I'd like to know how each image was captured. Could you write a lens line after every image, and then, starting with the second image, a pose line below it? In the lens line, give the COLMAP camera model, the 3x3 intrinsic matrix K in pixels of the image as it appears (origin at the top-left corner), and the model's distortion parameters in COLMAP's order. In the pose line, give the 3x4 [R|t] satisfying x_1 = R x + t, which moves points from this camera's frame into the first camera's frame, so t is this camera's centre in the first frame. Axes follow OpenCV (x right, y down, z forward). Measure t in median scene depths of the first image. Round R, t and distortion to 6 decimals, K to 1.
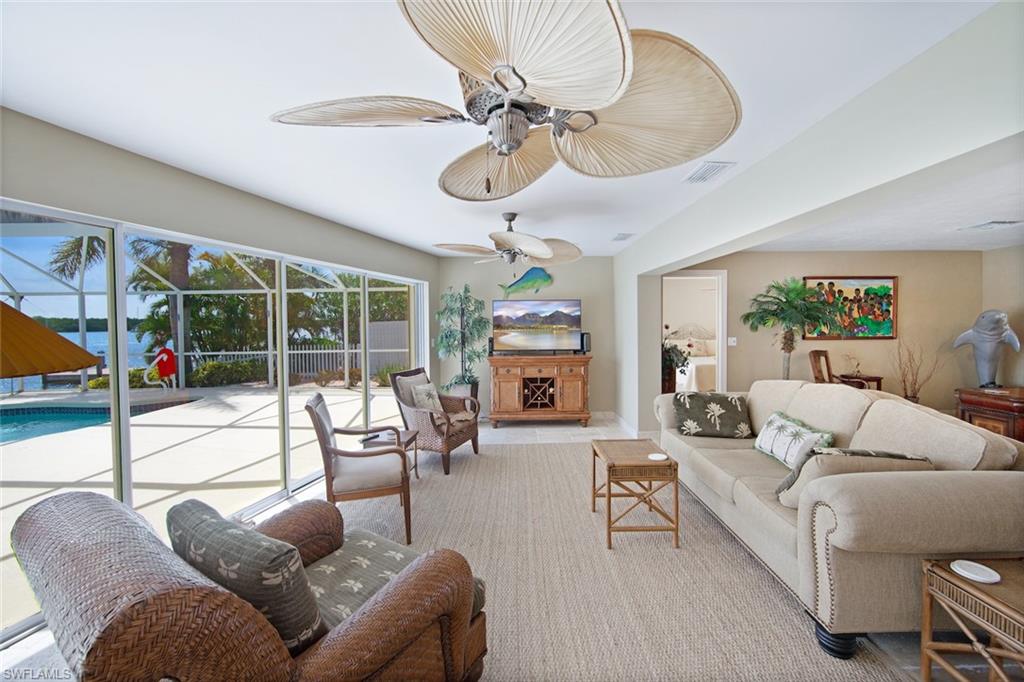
lens RADIAL K [[416.4, 0, 516.1], [0, 416.4, 337.7], [0, 0, 1]] dist [-0.007770, 0.000513]
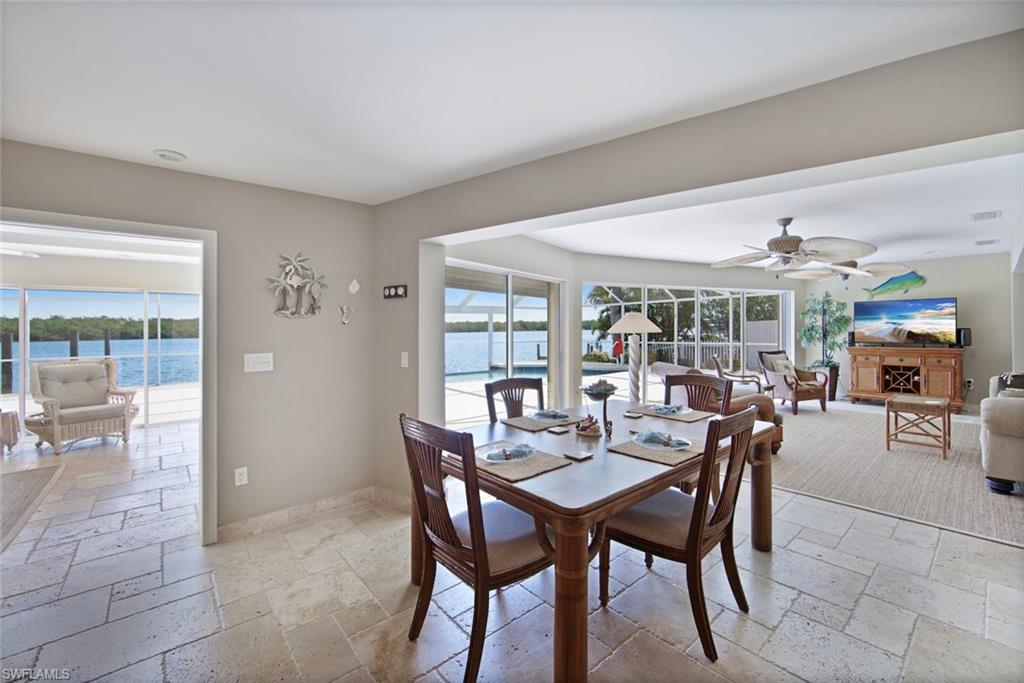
lens RADIAL K [[416.4, 0, 511.6], [0, 416.4, 335.2], [0, 0, 1]] dist [-0.007770, 0.000513]
pose [[0.642209, 0.014162, -0.766398, 0.240611], [-0.019844, 0.999801, 0.001846, 0.028461], [0.766272, 0.014023, 0.642363, -0.589254]]
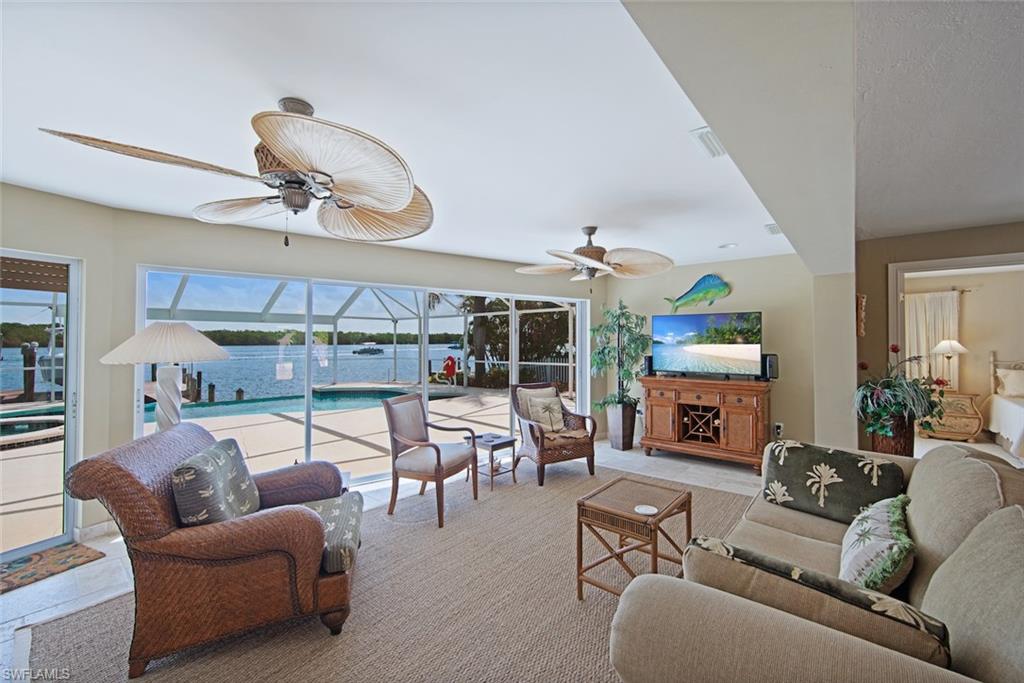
lens RADIAL K [[416.4, 0, 516.2], [0, 416.4, 340.3], [0, 0, 1]] dist [-0.007770, 0.000513]
pose [[0.765415, 0.010047, -0.643458, 0.310959], [-0.031348, 0.999273, -0.021687, -0.006348], [0.642773, 0.036771, 0.765174, 0.103751]]
